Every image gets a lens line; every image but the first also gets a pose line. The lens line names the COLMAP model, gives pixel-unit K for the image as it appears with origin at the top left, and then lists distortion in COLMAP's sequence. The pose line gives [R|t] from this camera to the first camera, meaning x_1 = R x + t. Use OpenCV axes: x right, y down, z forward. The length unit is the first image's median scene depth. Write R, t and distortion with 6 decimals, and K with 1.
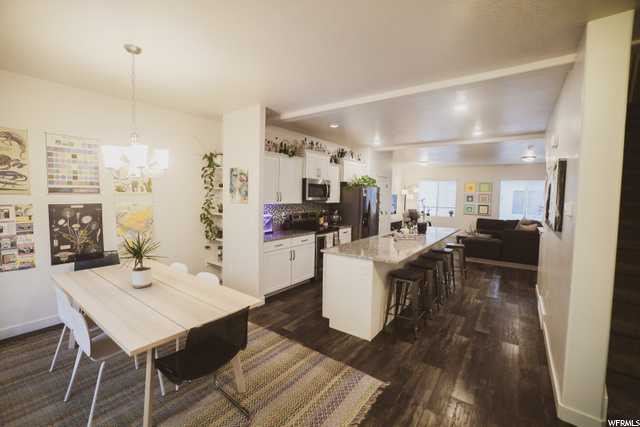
lens RADIAL K [[274.4, 0, 323.6], [0, 274.4, 211.4], [0, 0, 1]] dist [-0.025445, 0.006063]
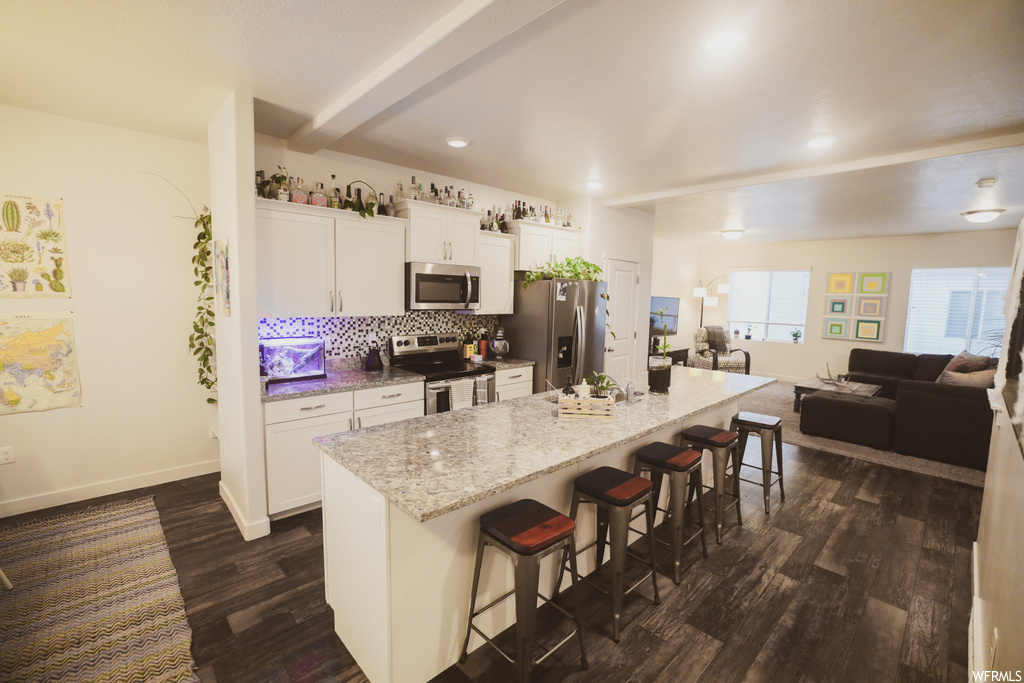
lens RADIAL K [[439.1, 0, 508.1], [0, 439.1, 341.2], [0, 0, 1]] dist [-0.025445, 0.006063]
pose [[0.980668, 0.024608, -0.194125, 0.211638], [-0.016410, 0.998909, 0.043728, -0.018428], [0.194989, -0.039697, 0.980002, 0.245364]]
